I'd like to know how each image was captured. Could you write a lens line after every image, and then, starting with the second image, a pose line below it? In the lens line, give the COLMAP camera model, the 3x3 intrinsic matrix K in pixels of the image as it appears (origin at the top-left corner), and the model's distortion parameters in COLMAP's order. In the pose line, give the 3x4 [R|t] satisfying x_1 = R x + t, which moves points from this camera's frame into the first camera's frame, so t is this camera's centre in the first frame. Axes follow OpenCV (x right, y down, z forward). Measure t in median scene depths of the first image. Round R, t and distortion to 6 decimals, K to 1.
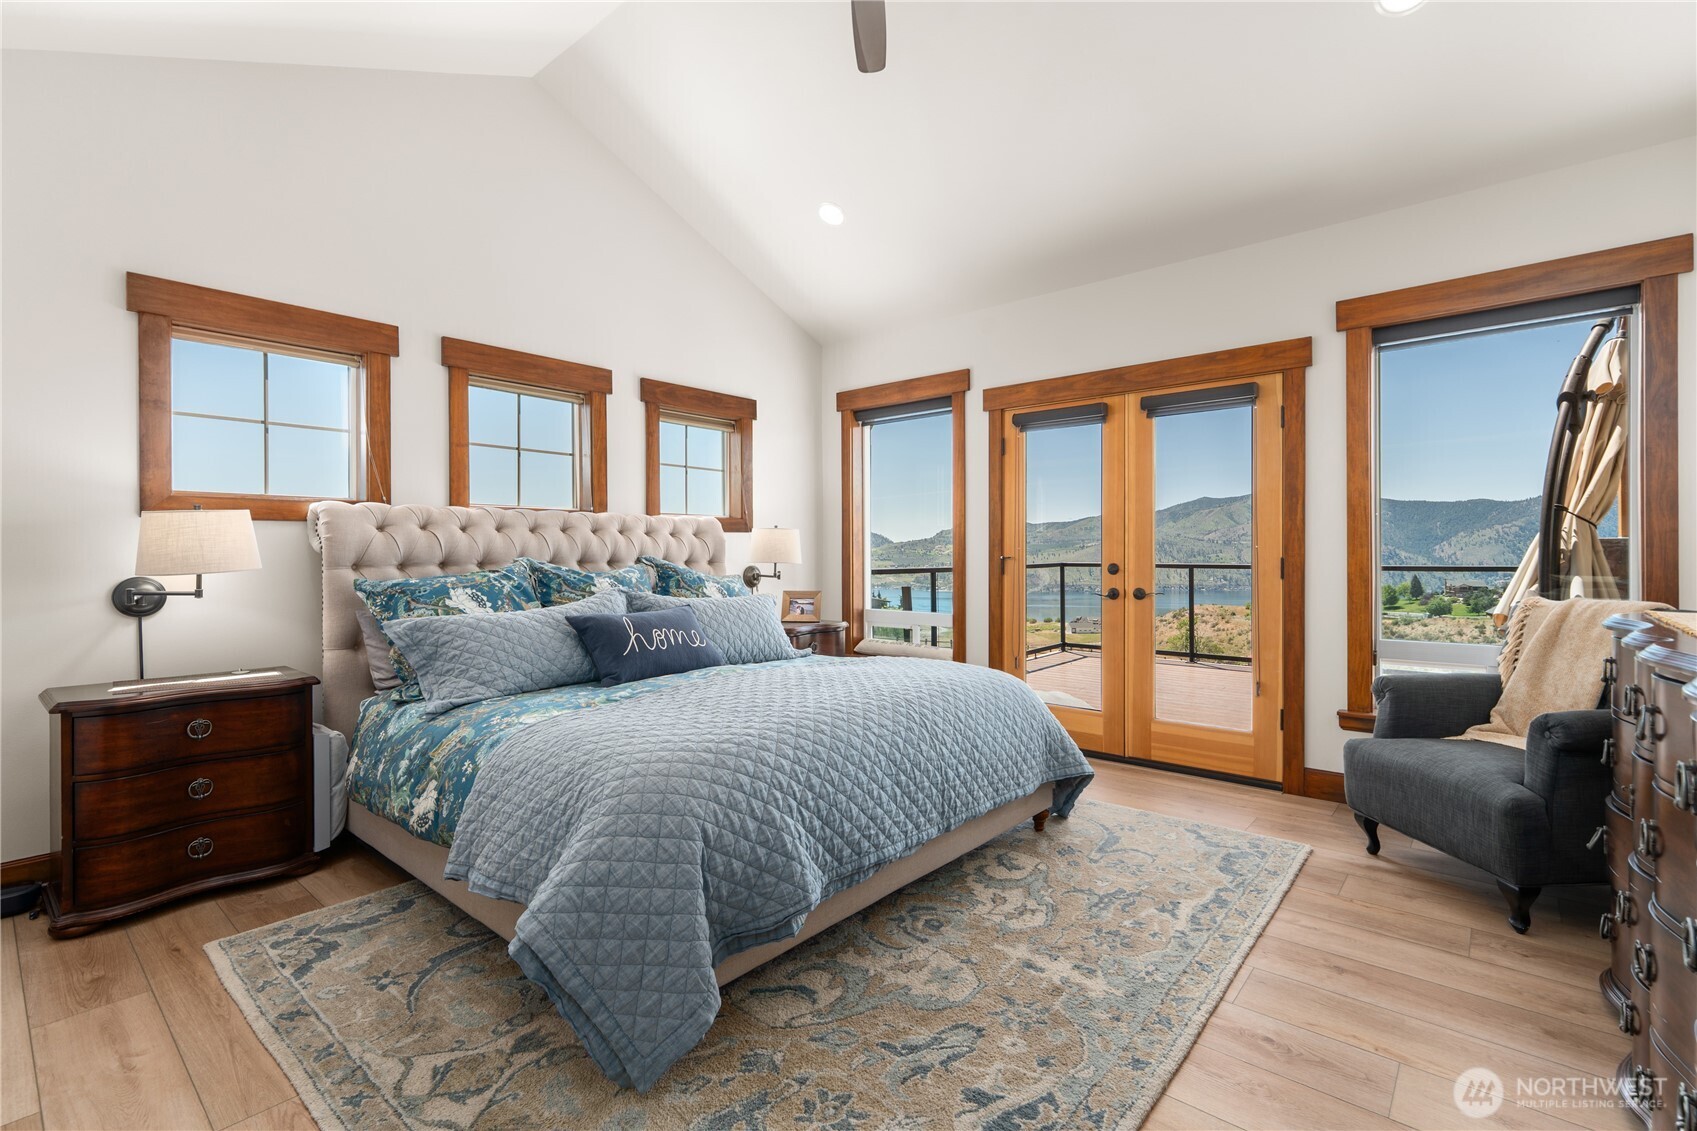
lens RADIAL K [[763.2, 0, 844.4], [0, 763.2, 559.7], [0, 0, 1]] dist [0.001841, 0.000240]
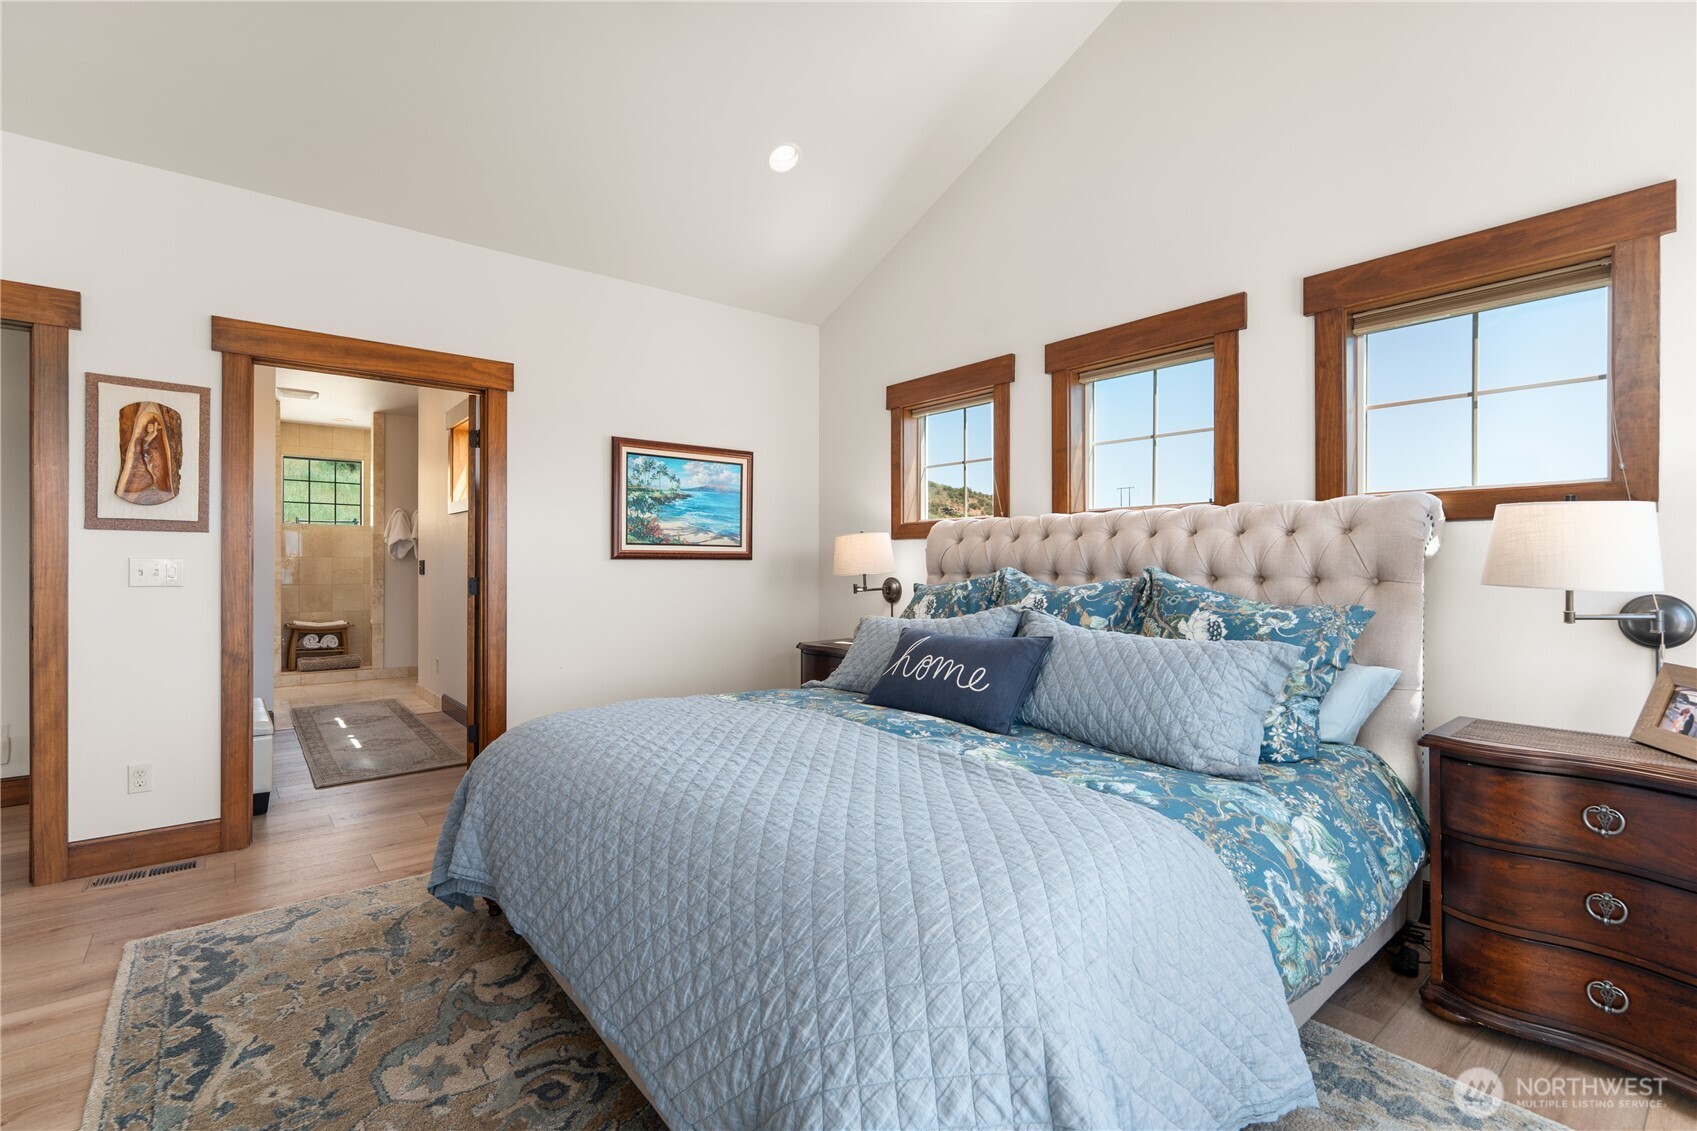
lens RADIAL K [[763.2, 0, 844.4], [0, 763.2, 559.7], [0, 0, 1]] dist [0.001841, 0.000240]
pose [[-0.170331, 0.002356, -0.985384, 0.659008], [-0.007485, 0.999965, 0.003685, -0.016643], [0.985358, 0.008003, -0.170308, 1.187953]]
